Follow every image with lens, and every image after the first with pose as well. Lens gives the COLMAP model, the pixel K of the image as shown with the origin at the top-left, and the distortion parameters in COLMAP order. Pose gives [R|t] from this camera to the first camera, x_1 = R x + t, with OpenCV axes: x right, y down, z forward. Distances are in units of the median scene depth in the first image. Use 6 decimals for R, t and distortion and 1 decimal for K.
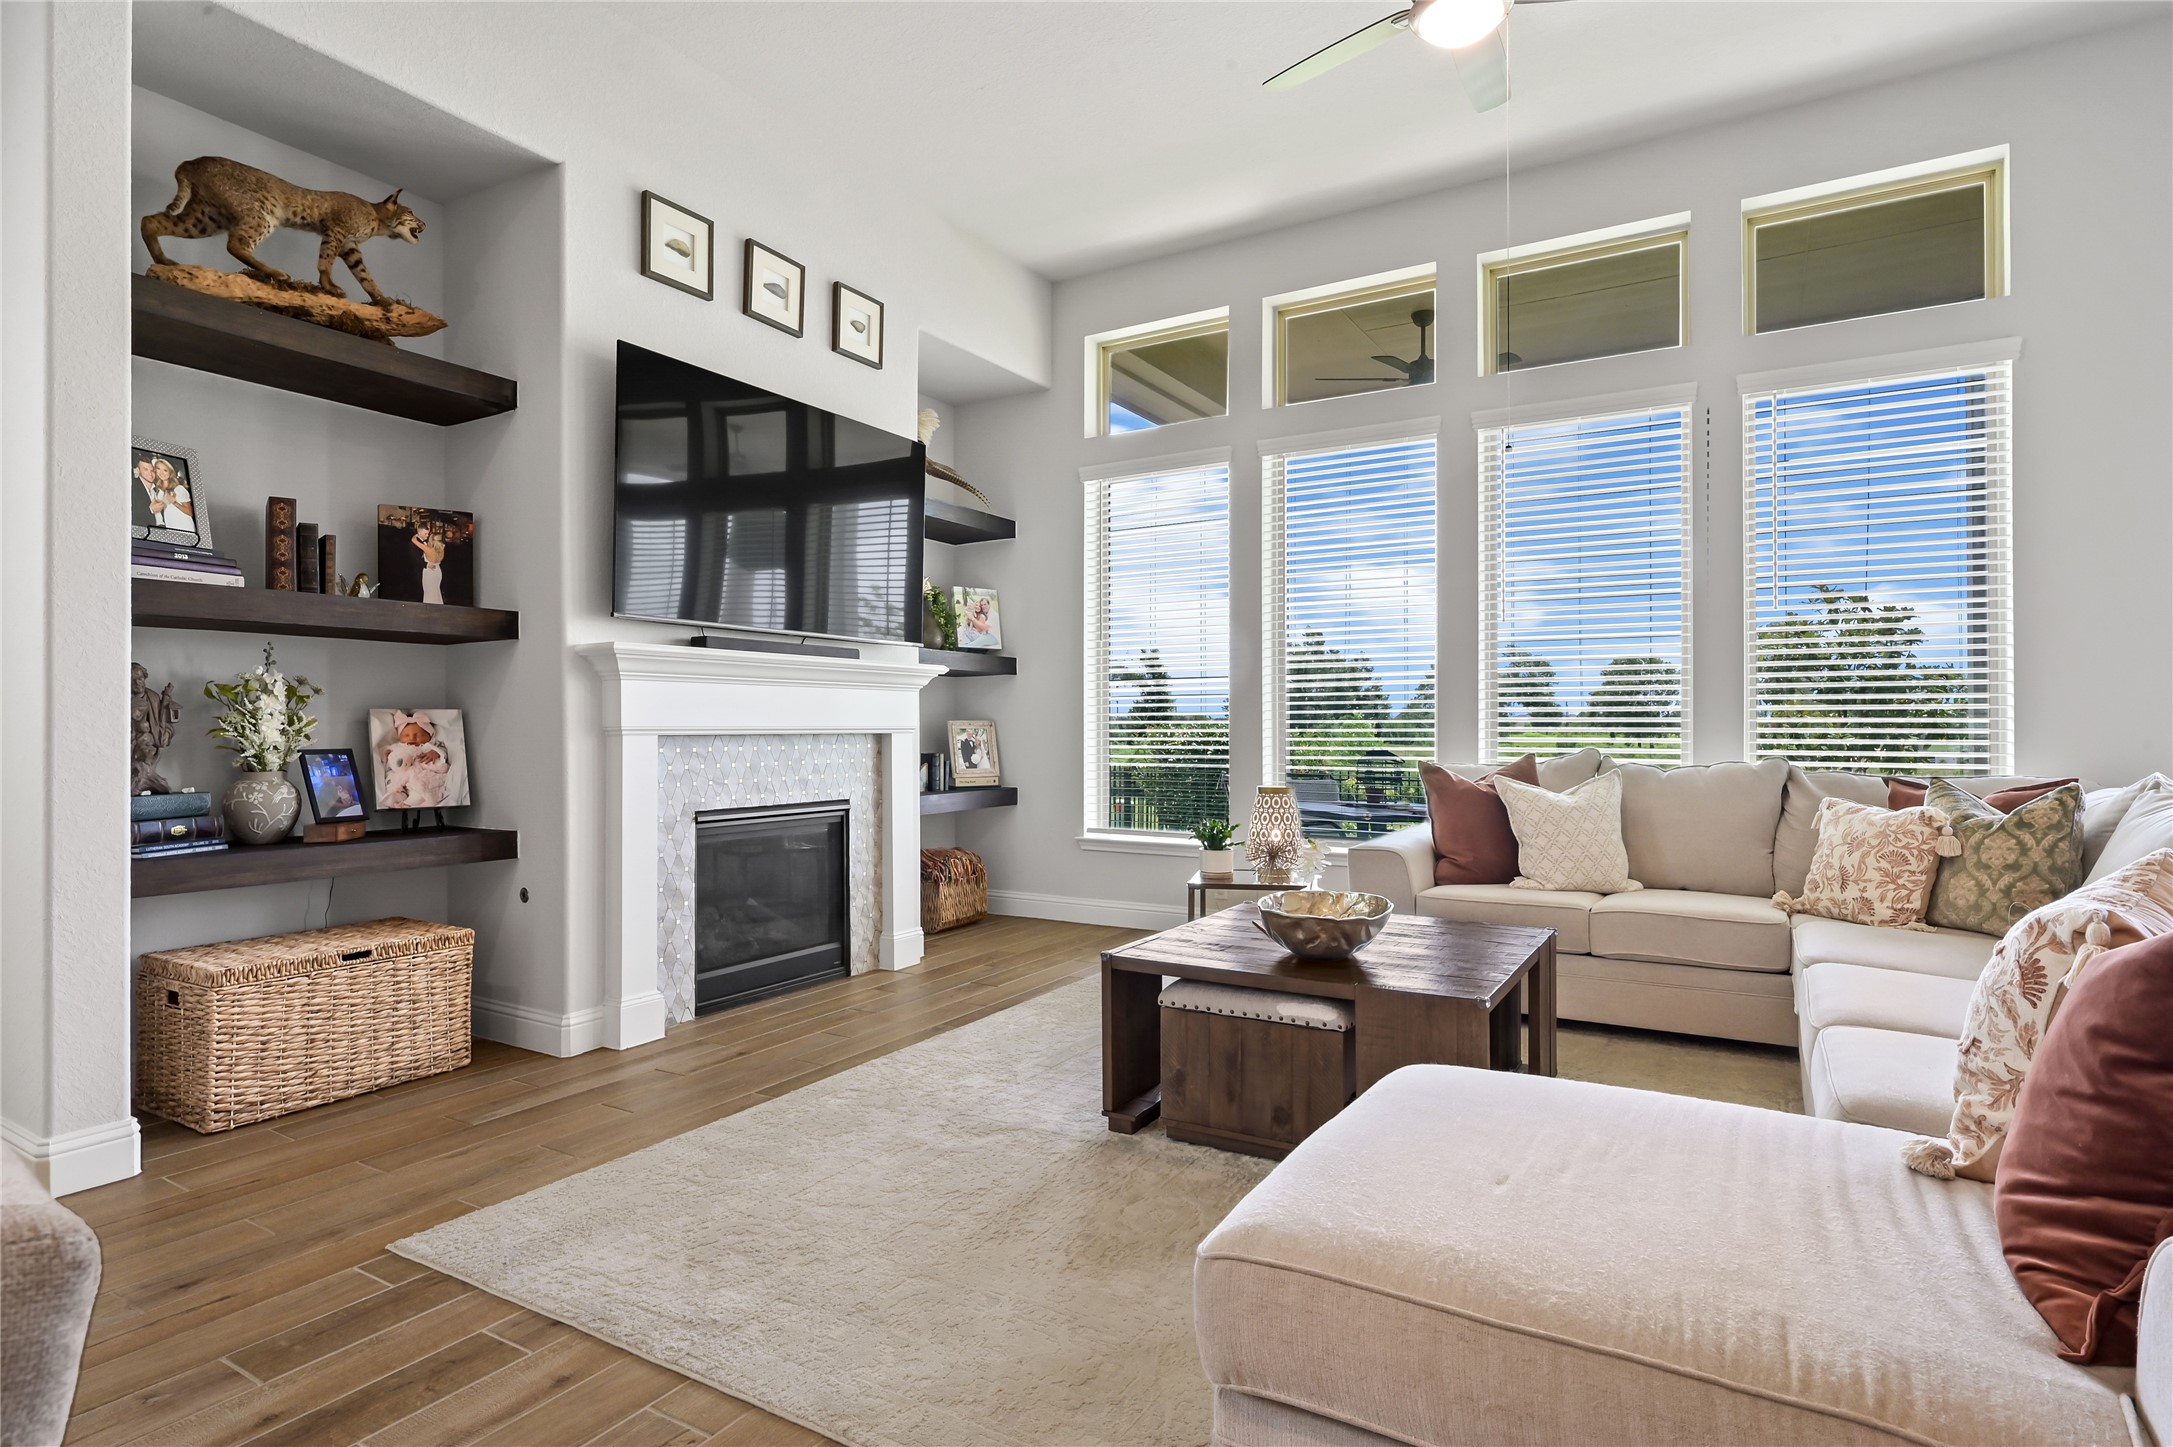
lens RADIAL K [[1127.5, 0, 1090.1], [0, 1127.5, 730.0], [0, 0, 1]] dist [-0.002932, 0.000748]
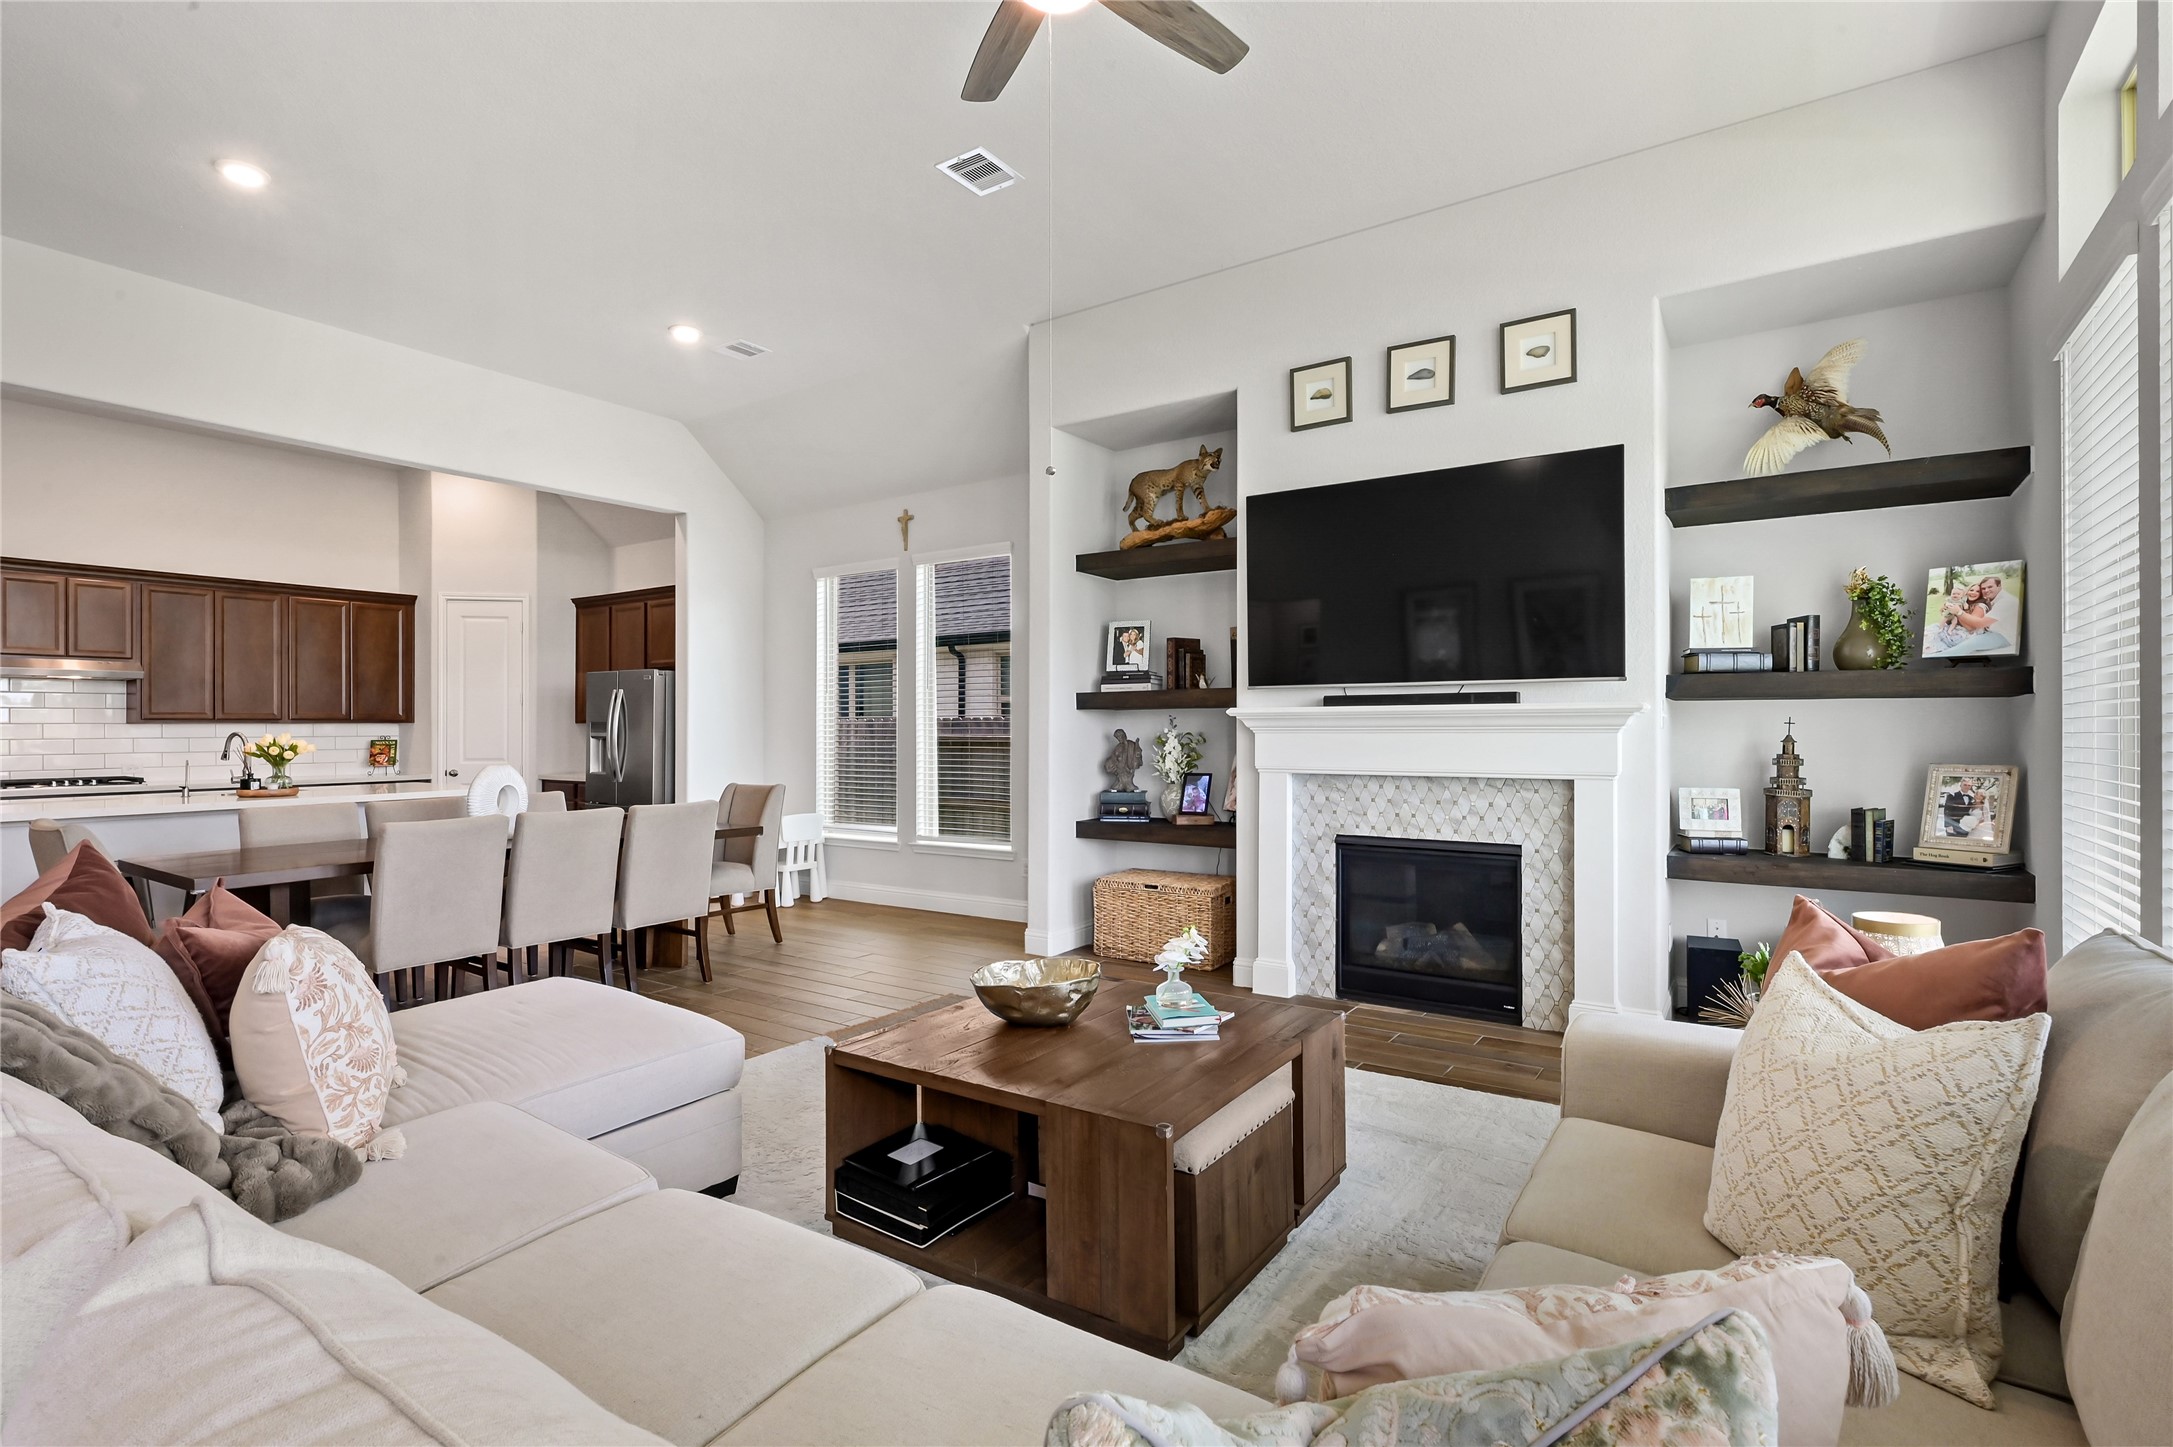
lens RADIAL K [[1034.6, 0, 1070.5], [0, 1034.6, 727.6], [0, 0, 1]] dist [-0.001294, 0.000156]
pose [[-0.080117, 0.009007, -0.996745, 0.757818], [0.006522, 0.999943, 0.008512, -0.054587], [0.996764, -0.005819, -0.080171, 0.728495]]
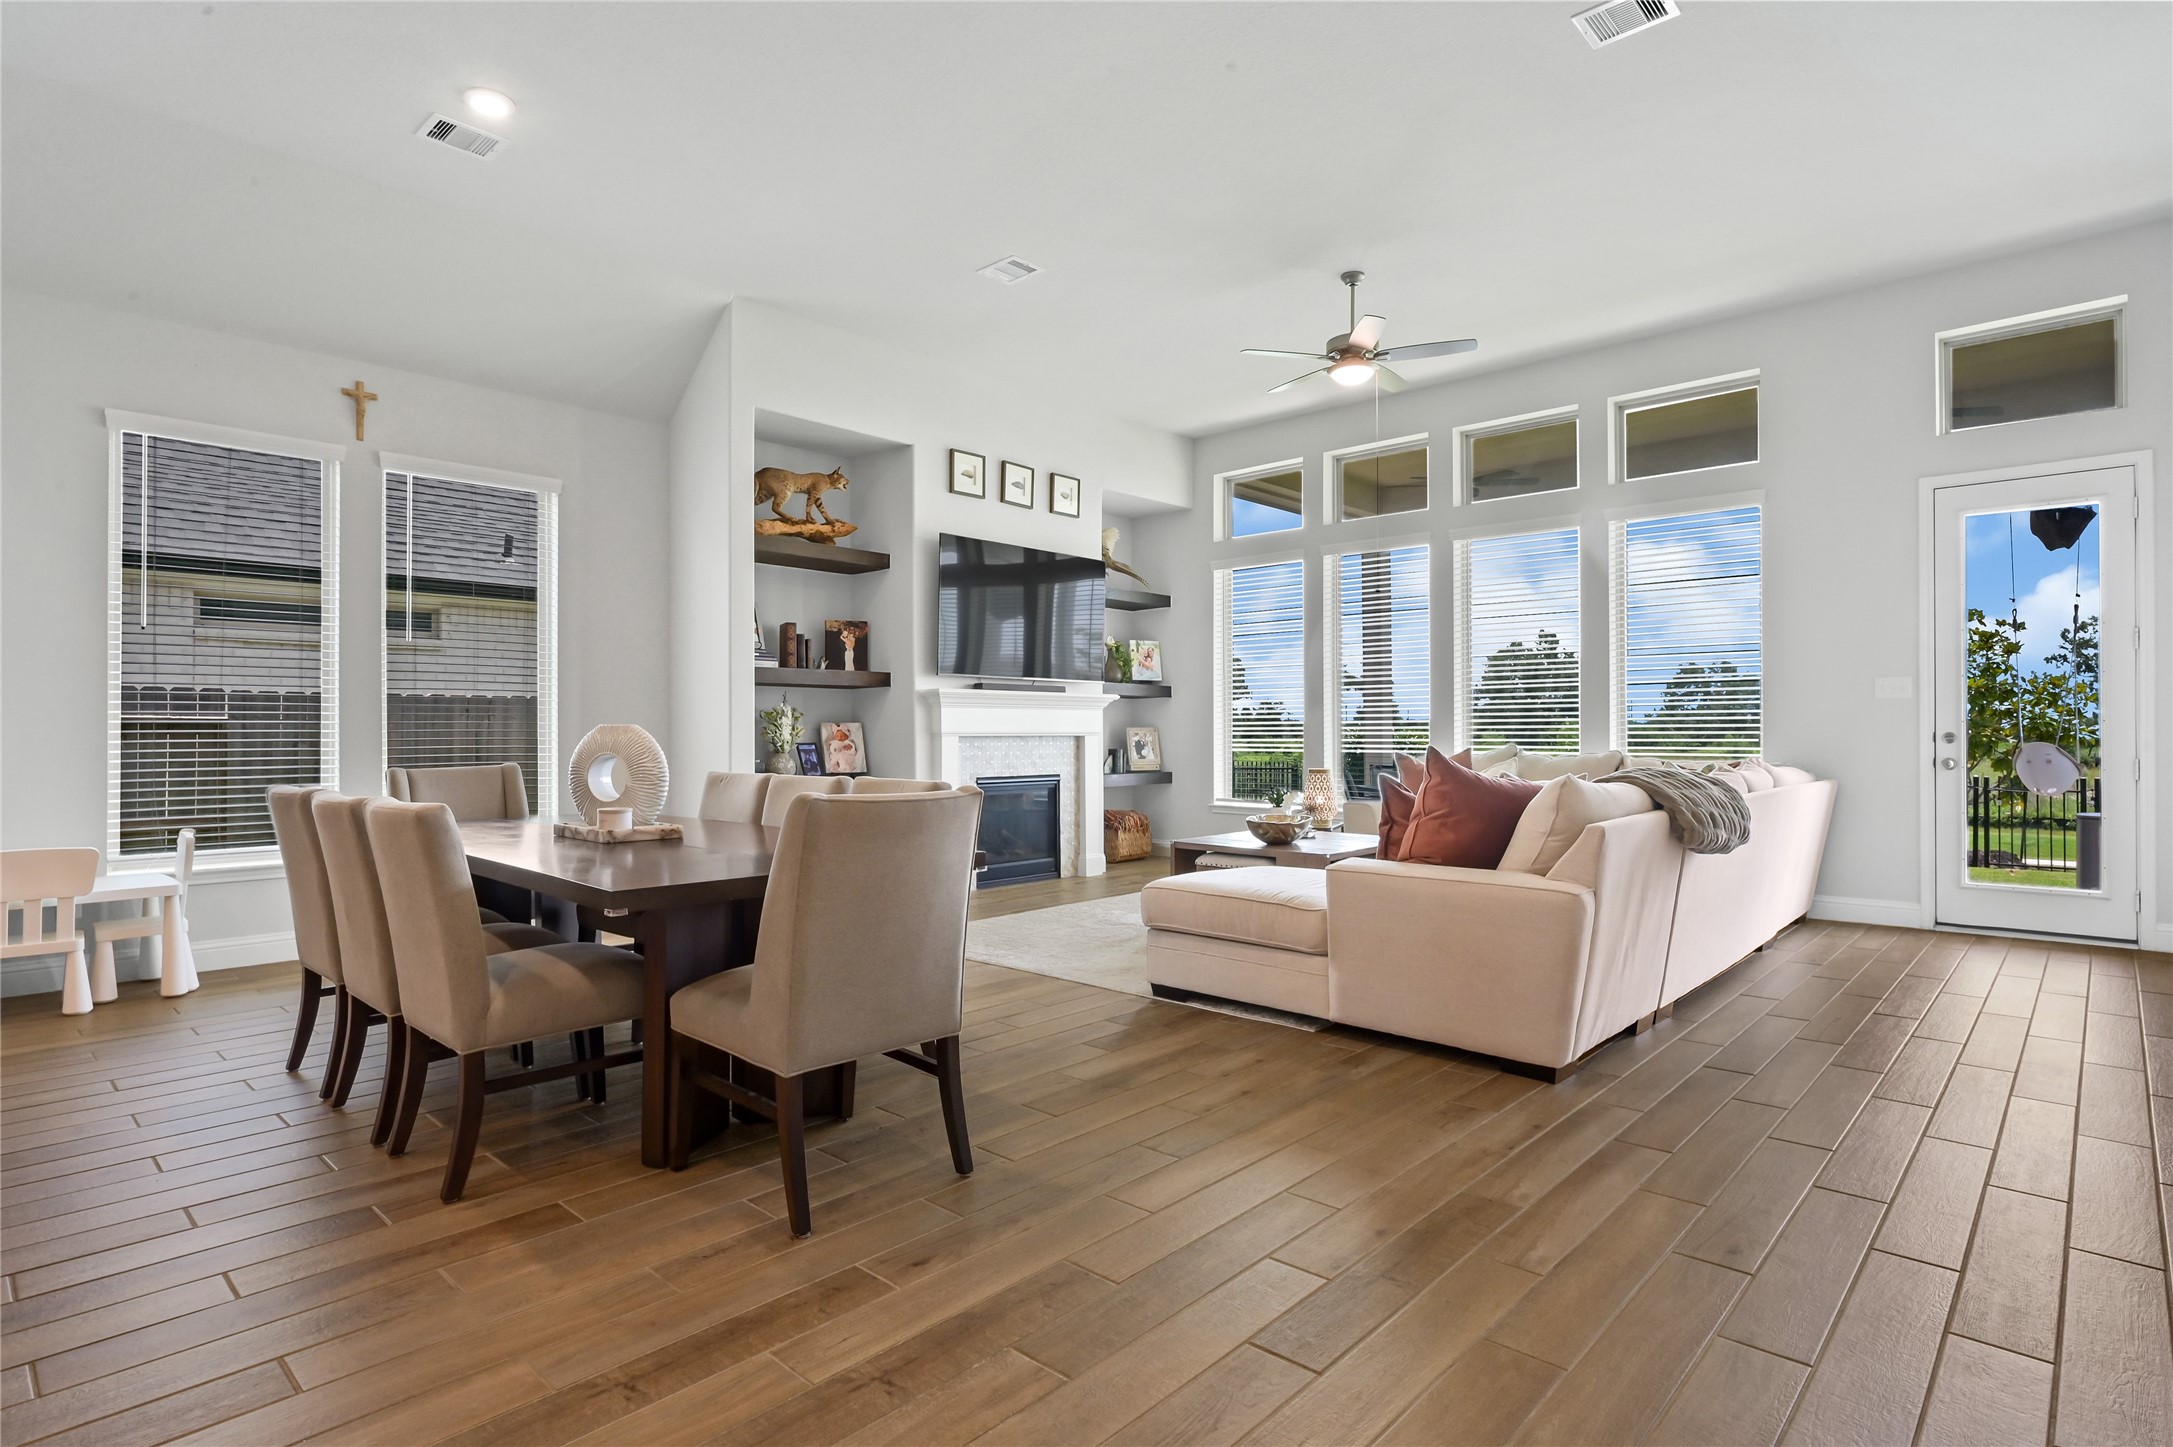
lens RADIAL K [[1127.5, 0, 1090.1], [0, 1127.5, 732.3], [0, 0, 1]] dist [-0.002932, 0.000748]
pose [[0.978794, -0.000657, -0.204847, 0.192611], [0.000095, 0.999996, -0.002756, 0.002733], [0.204848, 0.002678, 0.978790, -0.703924]]
